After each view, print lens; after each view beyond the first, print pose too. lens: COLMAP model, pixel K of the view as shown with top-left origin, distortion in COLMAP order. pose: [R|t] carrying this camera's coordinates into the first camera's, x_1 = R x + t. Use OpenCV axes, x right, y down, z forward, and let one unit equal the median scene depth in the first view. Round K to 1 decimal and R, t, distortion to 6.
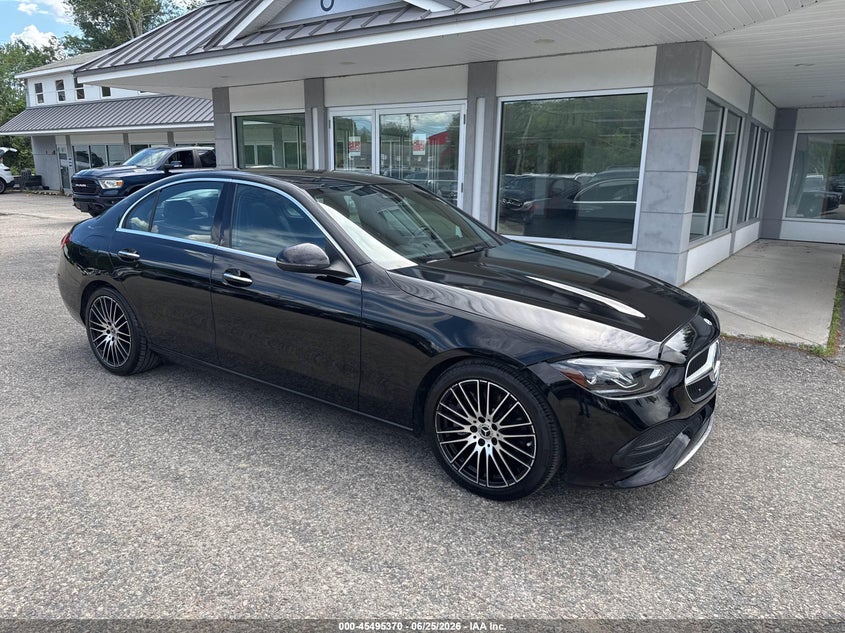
lens RADIAL K [[581.8, 0, 422.5], [0, 581.8, 316.5], [0, 0, 1]] dist [0.013648, -0.004324]
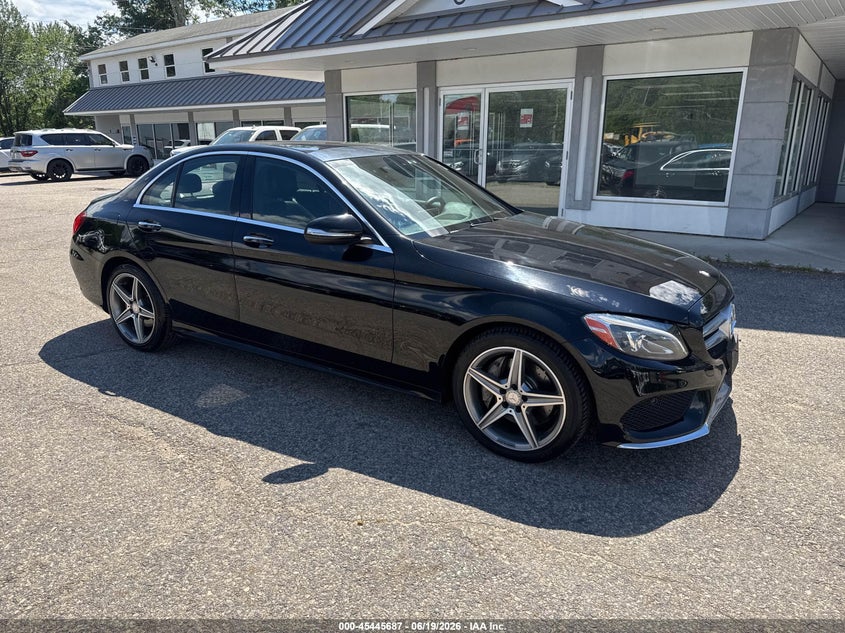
lens RADIAL K [[588.5, 0, 422.5], [0, 588.5, 316.5], [0, 0, 1]] dist [-0.001073, -0.000412]
pose [[0.999784, -0.018627, -0.009199, -0.192100], [0.019036, 0.998733, 0.046583, 0.031049], [0.008319, -0.046748, 0.998872, -0.156917]]
